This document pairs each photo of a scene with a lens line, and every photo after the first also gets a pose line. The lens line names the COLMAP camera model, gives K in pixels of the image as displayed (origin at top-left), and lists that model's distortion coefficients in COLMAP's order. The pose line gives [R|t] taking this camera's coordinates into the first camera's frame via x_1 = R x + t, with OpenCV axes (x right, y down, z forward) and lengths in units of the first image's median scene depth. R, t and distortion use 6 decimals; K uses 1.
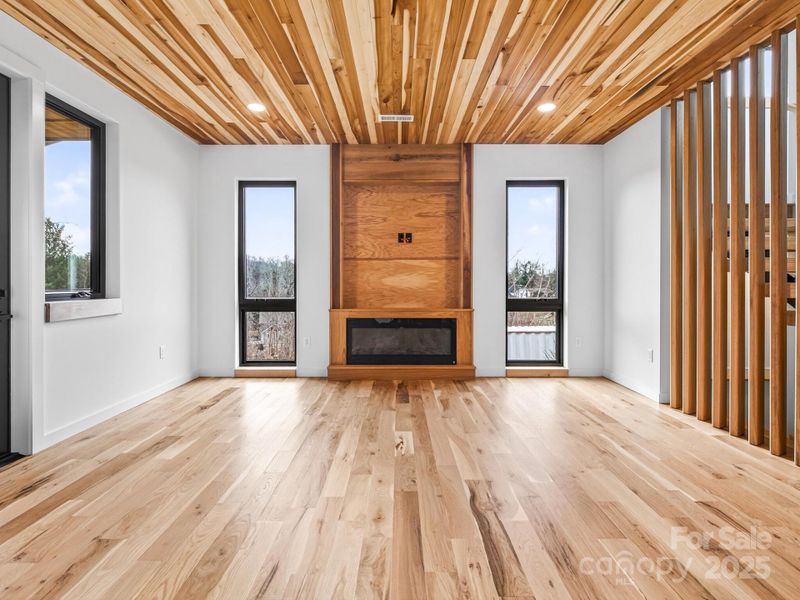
lens RADIAL K [[431.4, 0, 406.9], [0, 431.4, 287.2], [0, 0, 1]] dist [0.001074, -0.003631]
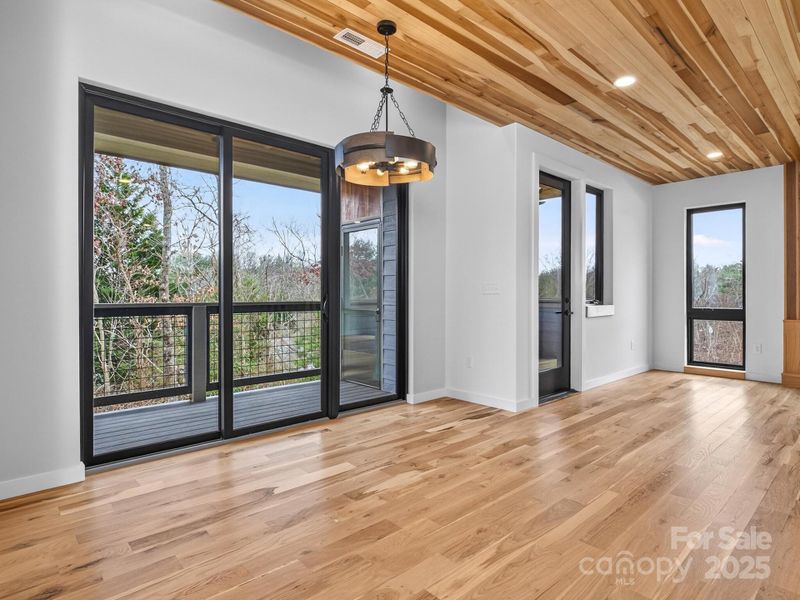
lens RADIAL K [[465.4, 0, 402.4], [0, 465.4, 293.6], [0, 0, 1]] dist [-0.008634, -0.001874]
pose [[0.680905, -0.001053, -0.732371, 0.015423], [-0.007597, 0.999935, -0.008501, 0.004124], [0.732332, 0.011352, 0.680853, -0.467640]]
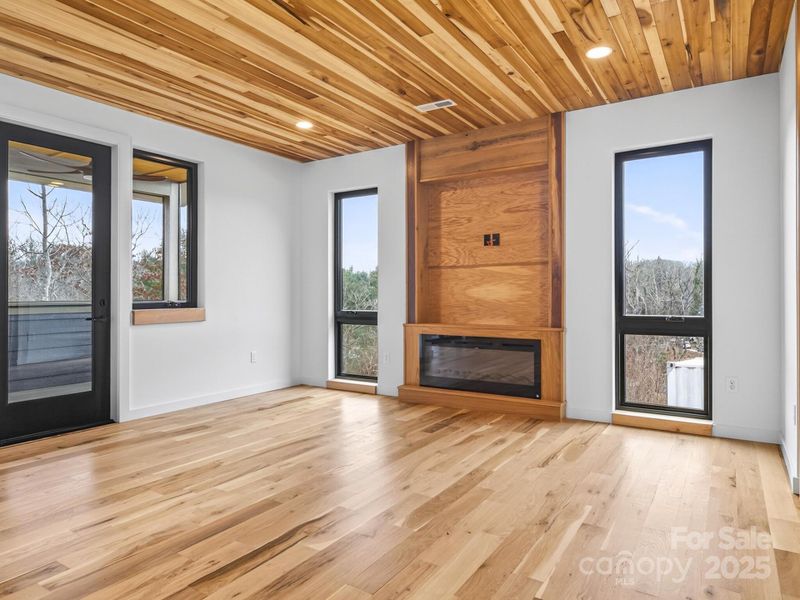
lens RADIAL K [[532.7, 0, 398.9], [0, 532.7, 296.5], [0, 0, 1]] dist [-0.001899, 0.006376]
pose [[0.828538, 0.000524, -0.559933, 0.446360], [-0.003668, 0.999983, -0.004492, -0.000952], [0.559921, 0.005776, 0.828526, 0.059175]]
